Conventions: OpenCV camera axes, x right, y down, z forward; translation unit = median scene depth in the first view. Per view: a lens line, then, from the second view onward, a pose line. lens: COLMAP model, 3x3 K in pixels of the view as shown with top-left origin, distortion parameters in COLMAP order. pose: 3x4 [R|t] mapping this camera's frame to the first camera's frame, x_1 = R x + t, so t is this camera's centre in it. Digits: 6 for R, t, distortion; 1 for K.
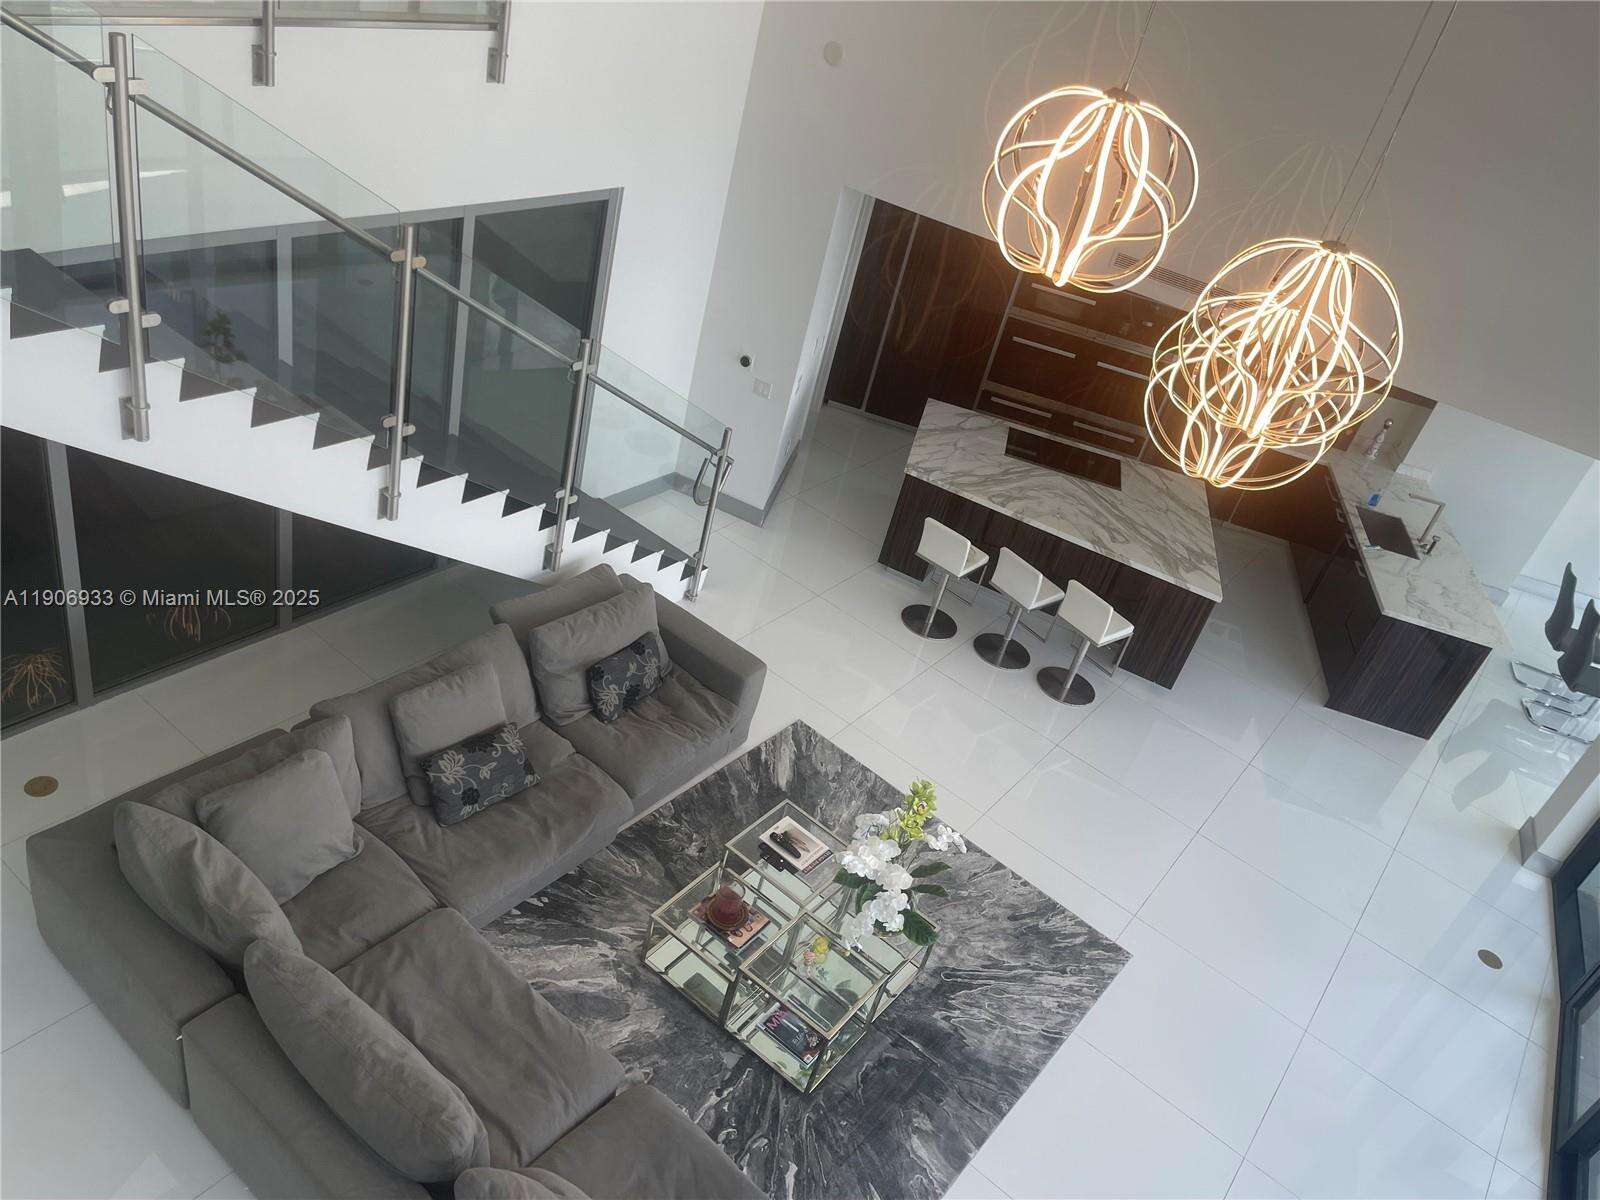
lens RADIAL K [[1216.3, 0, 791.8], [0, 1216.3, 609.6], [0, 0, 1]] dist [0.053530, -0.011696]
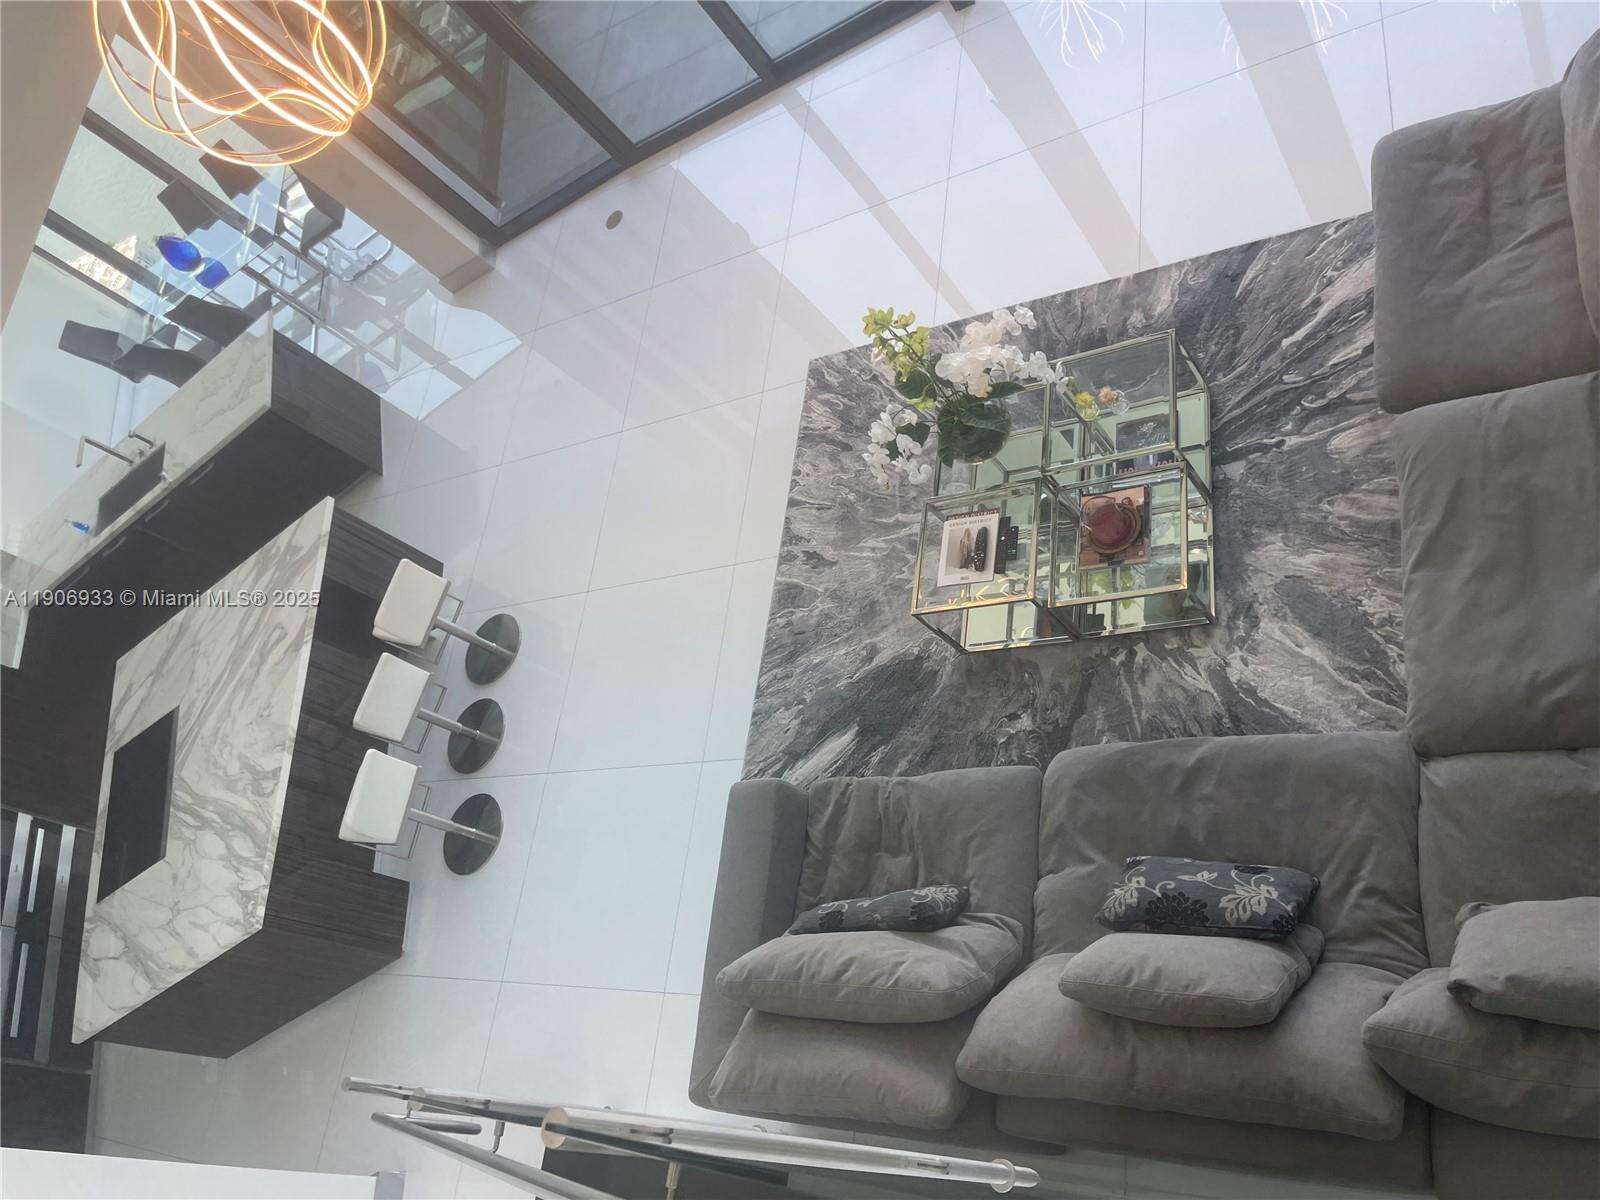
lens RADIAL K [[1216.3, 0, 791.8], [0, 1216.3, 609.6], [0, 0, 1]] dist [0.053530, -0.011696]
pose [[-0.516772, -0.711697, 0.475850, -0.328590], [0.784946, -0.171993, 0.595212, -0.353776], [-0.341768, 0.681106, 0.647525, 0.566912]]
